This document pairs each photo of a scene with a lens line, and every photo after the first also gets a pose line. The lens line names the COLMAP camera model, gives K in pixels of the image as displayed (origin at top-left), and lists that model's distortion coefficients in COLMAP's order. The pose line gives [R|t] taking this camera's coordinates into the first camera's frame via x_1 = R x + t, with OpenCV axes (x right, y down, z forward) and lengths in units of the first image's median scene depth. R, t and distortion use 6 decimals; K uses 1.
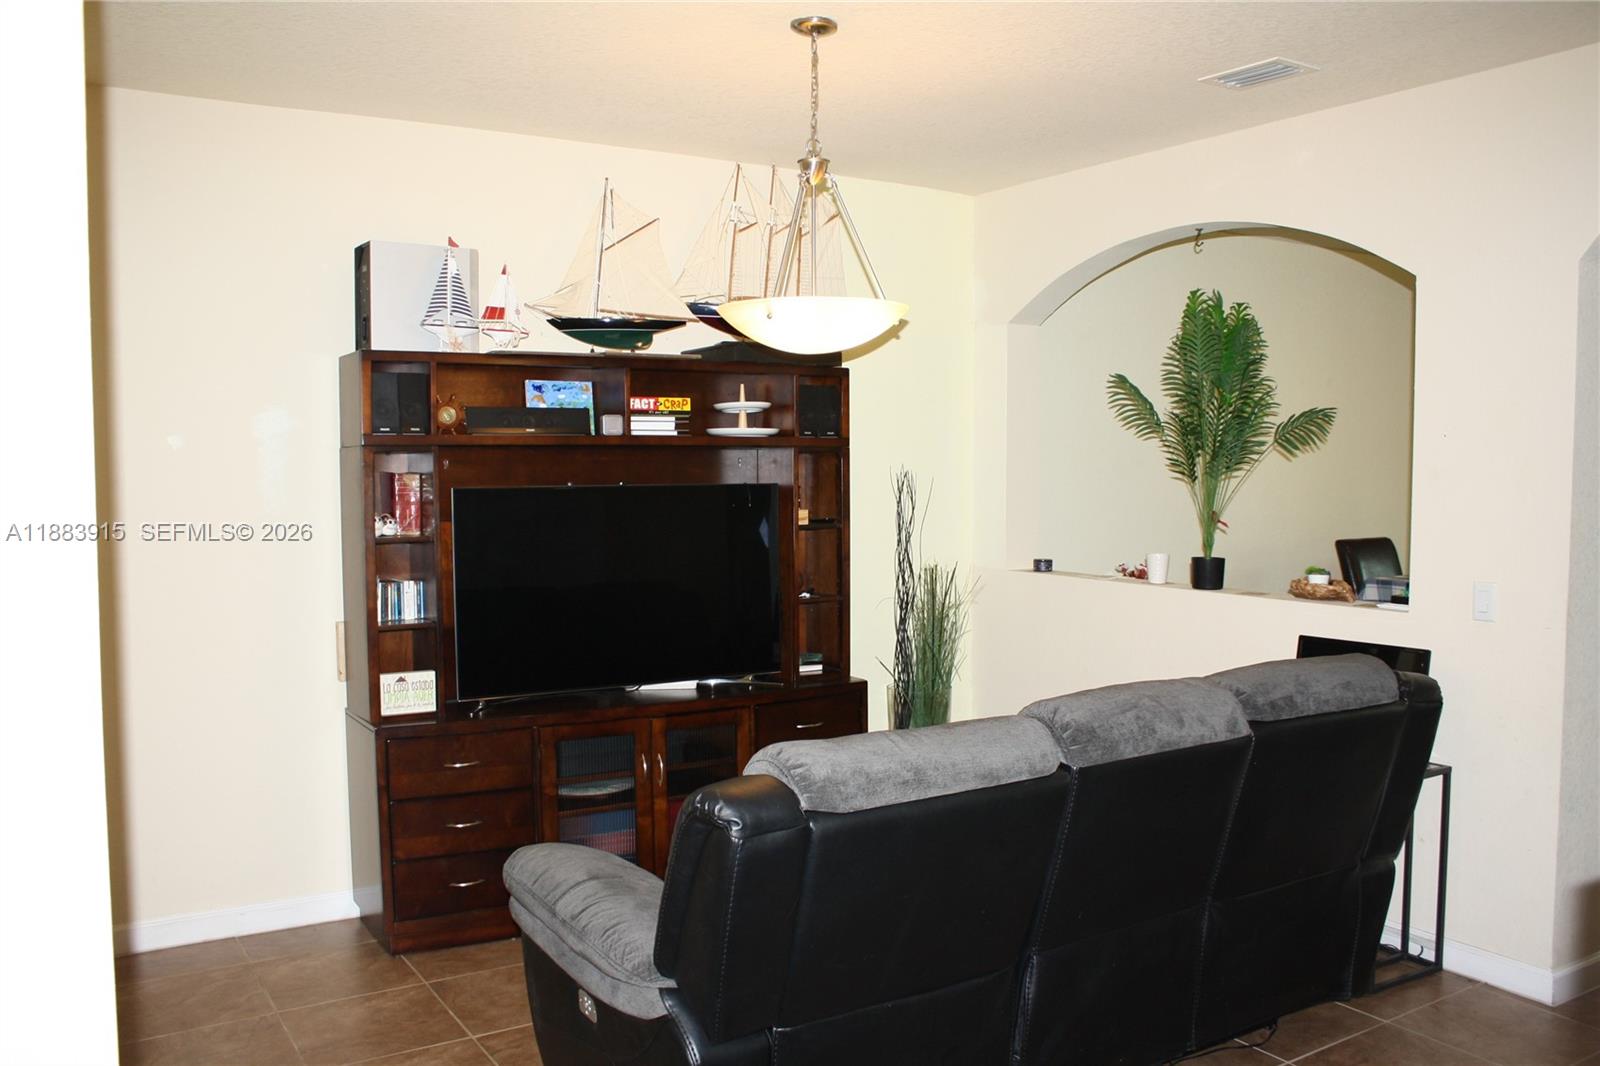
lens RADIAL K [[1346.6, 0, 799.8], [0, 1346.6, 557.4], [0, 0, 1]] dist [-0.163369, 0.144717]
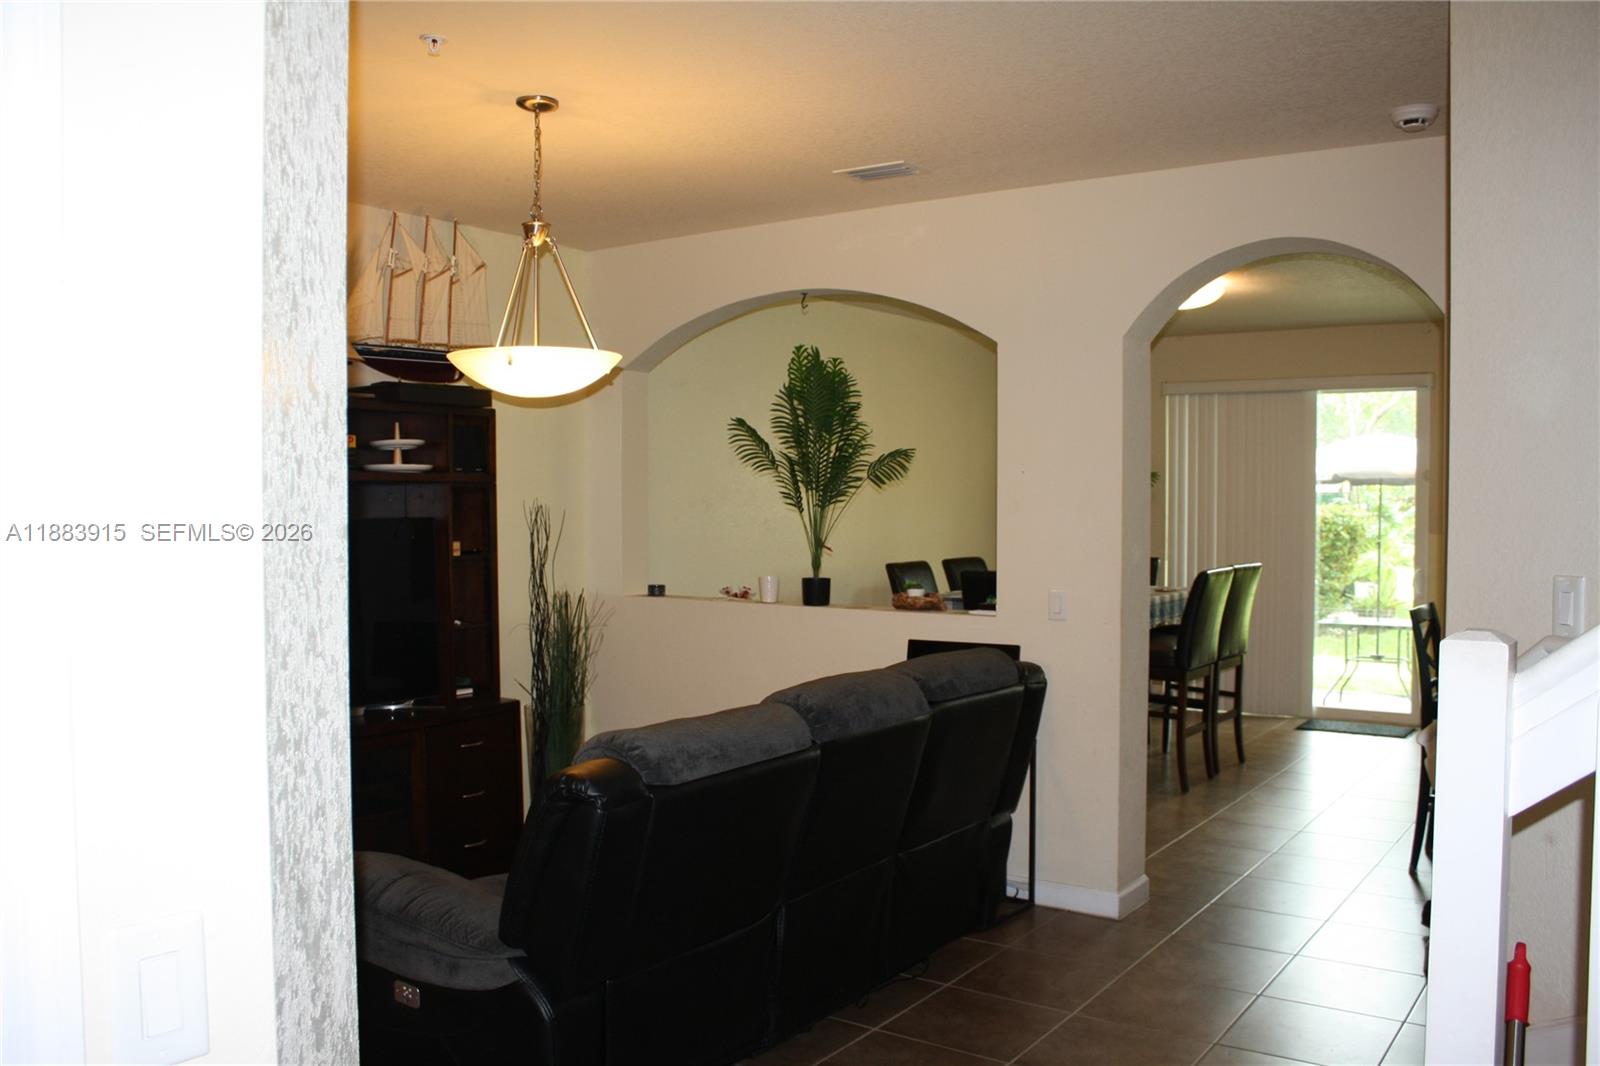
lens RADIAL K [[1346.6, 0, 799.8], [0, 1346.6, 557.4], [0, 0, 1]] dist [-0.163369, 0.144717]
pose [[0.922175, -0.016721, 0.386411, -0.158245], [0.028010, 0.999329, -0.023602, 0.009622], [-0.385757, 0.032588, 0.922025, -0.072975]]
